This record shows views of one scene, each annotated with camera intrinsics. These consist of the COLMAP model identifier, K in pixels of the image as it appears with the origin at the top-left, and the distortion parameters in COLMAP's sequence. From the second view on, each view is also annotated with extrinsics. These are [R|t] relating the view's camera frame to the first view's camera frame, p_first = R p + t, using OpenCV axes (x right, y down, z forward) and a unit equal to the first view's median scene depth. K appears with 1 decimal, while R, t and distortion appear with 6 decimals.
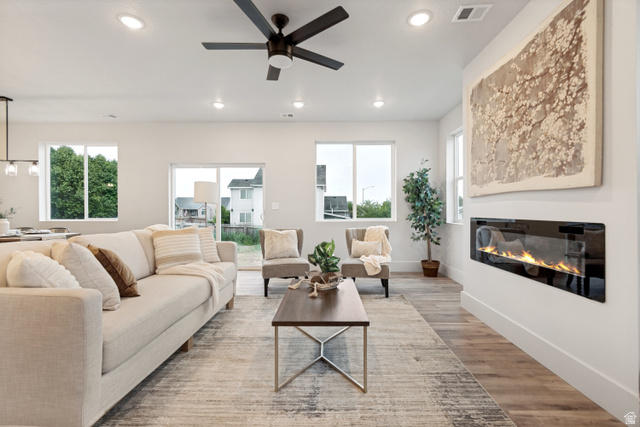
lens RADIAL K [[284.6, 0, 318.9], [0, 284.6, 211.6], [0, 0, 1]] dist [0.007132, -0.003581]
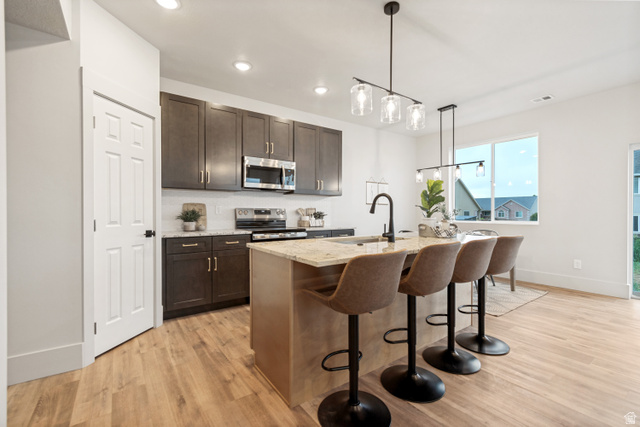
lens RADIAL K [[284.6, 0, 319.9], [0, 284.6, 213.5], [0, 0, 1]] dist [0.007132, -0.003581]
pose [[0.601141, 0.002576, -0.799139, -0.911332], [-0.001846, 0.999997, 0.001834, -0.000166], [0.799141, 0.000373, 0.601144, -0.048498]]
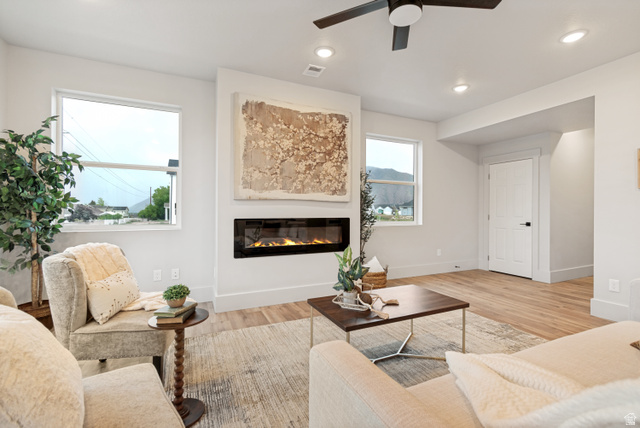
lens RADIAL K [[284.6, 0, 323.7], [0, 284.6, 212.8], [0, 0, 1]] dist [0.007132, -0.003581]
pose [[-0.447617, -0.006055, 0.894205, -0.730017], [0.000148, 0.999977, 0.006845, -0.011177], [-0.894225, 0.003196, -0.447606, 1.567078]]
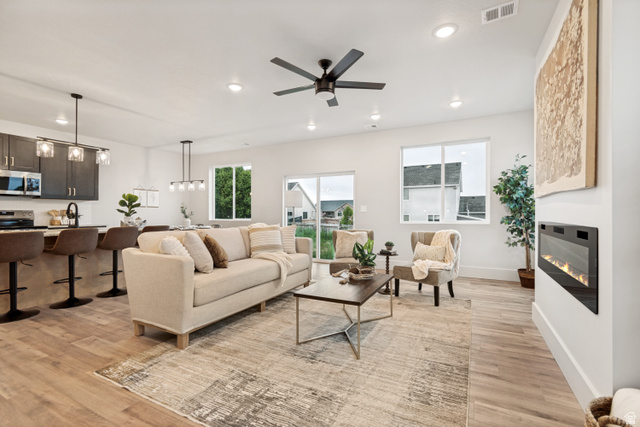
lens RADIAL K [[284.6, 0, 325.6], [0, 284.6, 211.1], [0, 0, 1]] dist [0.007132, -0.003581]
pose [[0.902277, -0.003616, -0.431141, 0.428354], [0.000091, 0.999966, -0.008197, -0.002946], [0.431156, 0.007356, 0.902247, -0.143766]]
